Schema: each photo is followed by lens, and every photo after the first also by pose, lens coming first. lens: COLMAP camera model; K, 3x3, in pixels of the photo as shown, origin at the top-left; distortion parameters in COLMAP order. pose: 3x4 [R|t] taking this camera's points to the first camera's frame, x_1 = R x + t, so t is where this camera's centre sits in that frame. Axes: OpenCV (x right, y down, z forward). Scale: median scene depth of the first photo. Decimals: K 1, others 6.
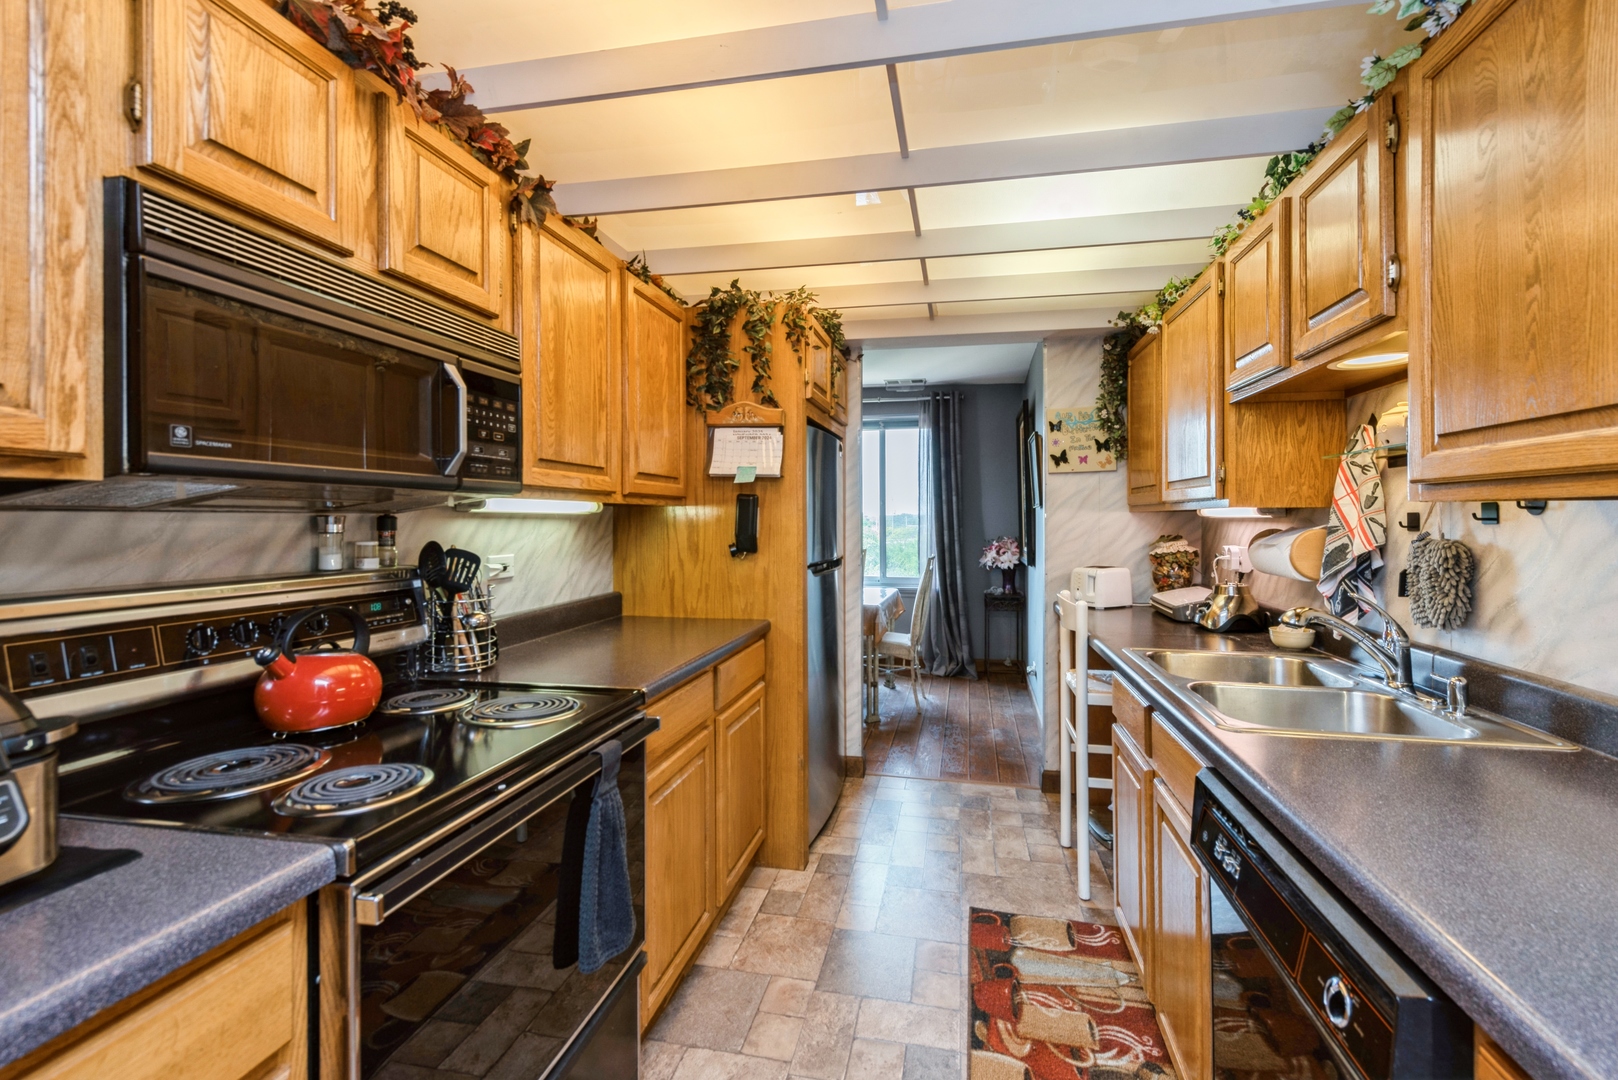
lens RADIAL K [[690.3, 0, 809.5], [0, 690.3, 530.3], [0, 0, 1]] dist [0.012252, -0.001204]
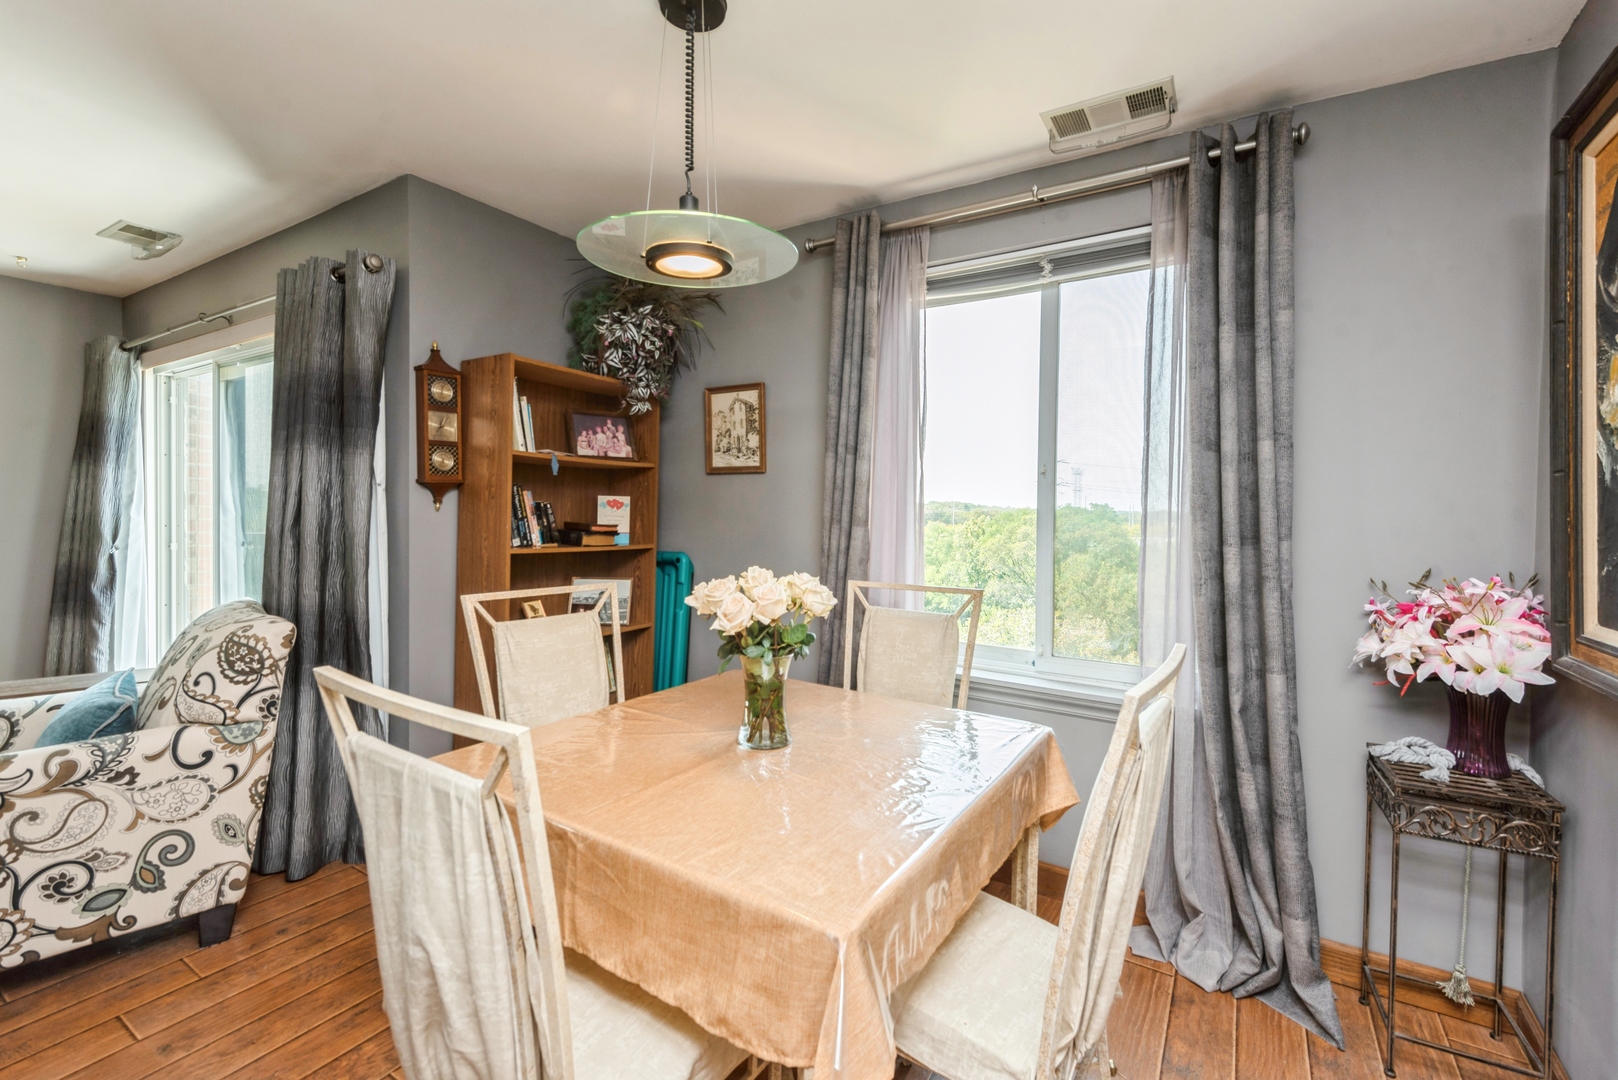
lens RADIAL K [[690.3, 0, 824.0], [0, 690.3, 544.8], [0, 0, 1]] dist [0.012252, -0.001204]
pose [[0.959355, 0.024436, -0.281143, 0.103060], [-0.022176, 0.999691, 0.011217, -0.001642], [0.281331, -0.004526, 0.959600, 0.627094]]
